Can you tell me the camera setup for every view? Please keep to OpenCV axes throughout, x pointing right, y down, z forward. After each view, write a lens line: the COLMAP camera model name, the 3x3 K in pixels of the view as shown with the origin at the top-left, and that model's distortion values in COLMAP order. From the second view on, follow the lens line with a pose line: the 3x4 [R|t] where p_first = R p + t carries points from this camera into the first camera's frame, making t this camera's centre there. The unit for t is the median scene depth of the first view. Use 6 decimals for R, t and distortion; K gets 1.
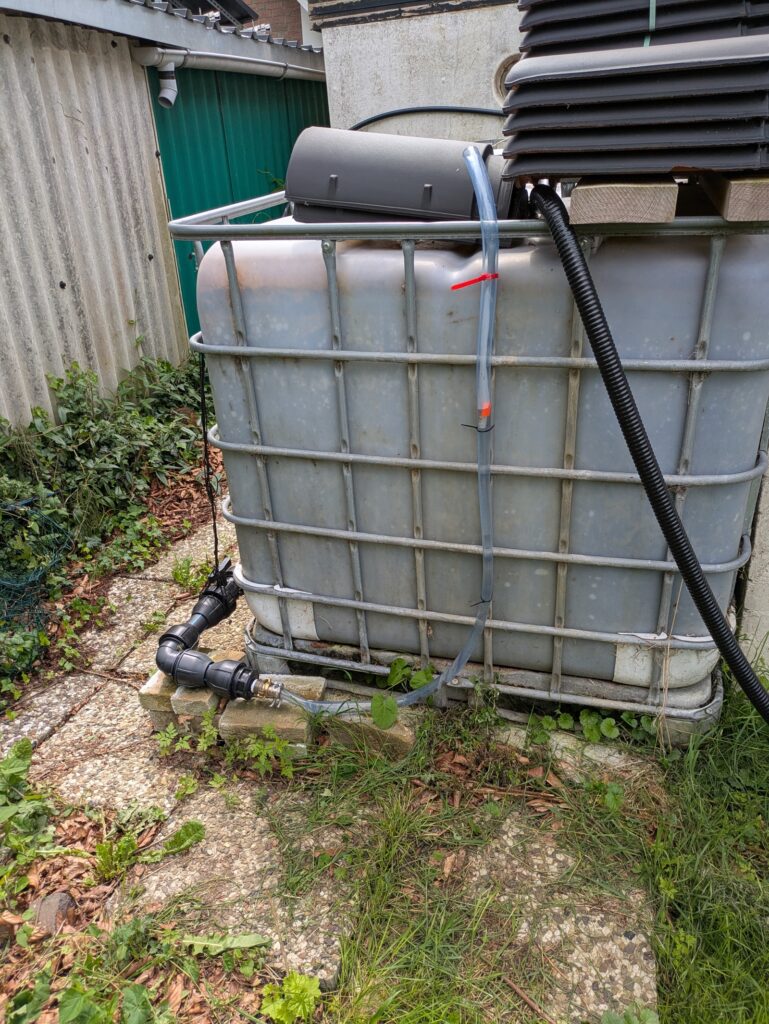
lens RADIAL K [[760.7, 0, 384.3], [0, 760.7, 518.7], [0, 0, 1]] dist [0.023043, -0.003136]
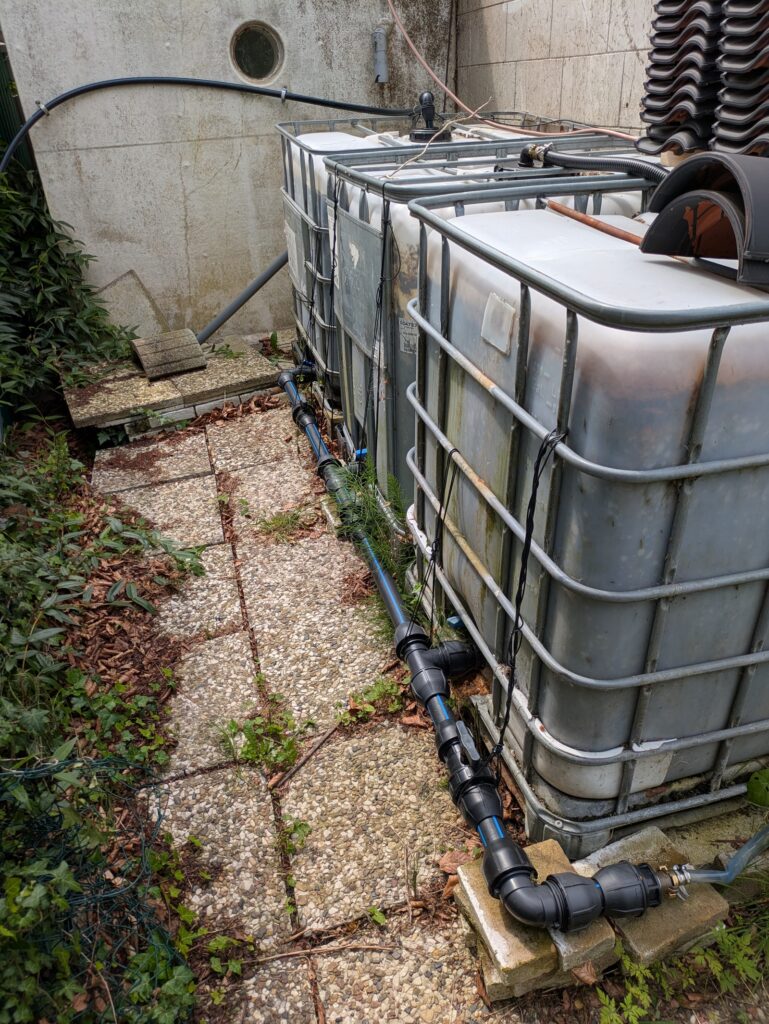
lens RADIAL K [[760.7, 0, 384.4], [0, 760.7, 503.3], [0, 0, 1]] dist [0.023043, -0.003136]
pose [[0.839726, -0.242069, 0.486068, -0.483914], [0.230218, 0.969414, 0.085060, -0.196230], [-0.491792, 0.040475, 0.869771, 0.326996]]
